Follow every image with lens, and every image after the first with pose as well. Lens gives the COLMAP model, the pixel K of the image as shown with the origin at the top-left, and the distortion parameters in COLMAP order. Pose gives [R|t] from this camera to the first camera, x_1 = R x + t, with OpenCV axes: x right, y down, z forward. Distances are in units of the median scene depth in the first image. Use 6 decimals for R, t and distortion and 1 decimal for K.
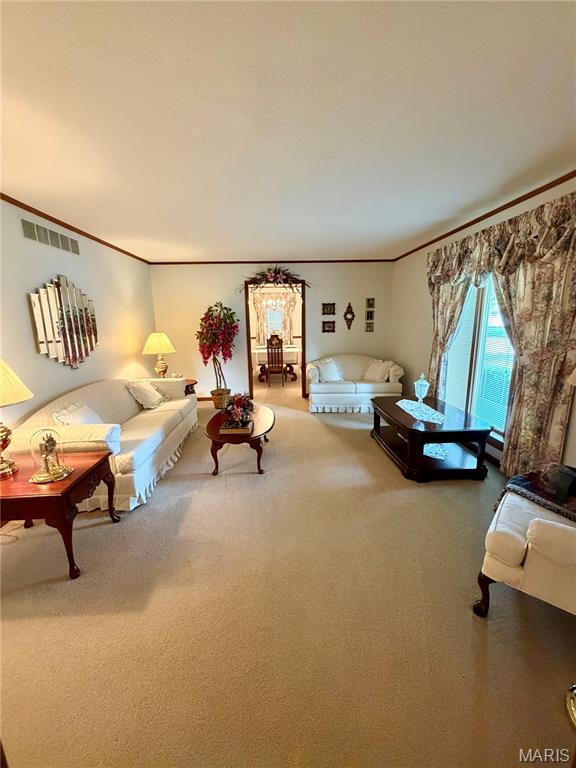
lens RADIAL K [[306.9, 0, 291.3], [0, 306.9, 384.1], [0, 0, 1]] dist [-0.002173, -0.000436]
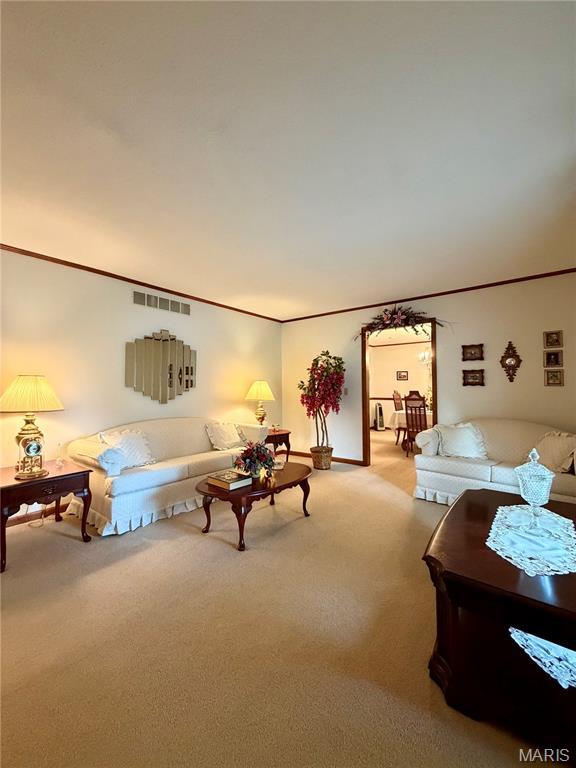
lens RADIAL K [[306.9, 0, 286.3], [0, 306.9, 383.8], [0, 0, 1]] dist [-0.002173, -0.000436]
pose [[0.753508, 0.003499, -0.657429, 0.271612], [-0.147685, 0.975330, -0.164078, 0.000242], [0.640636, 0.220726, 0.735436, 0.244042]]
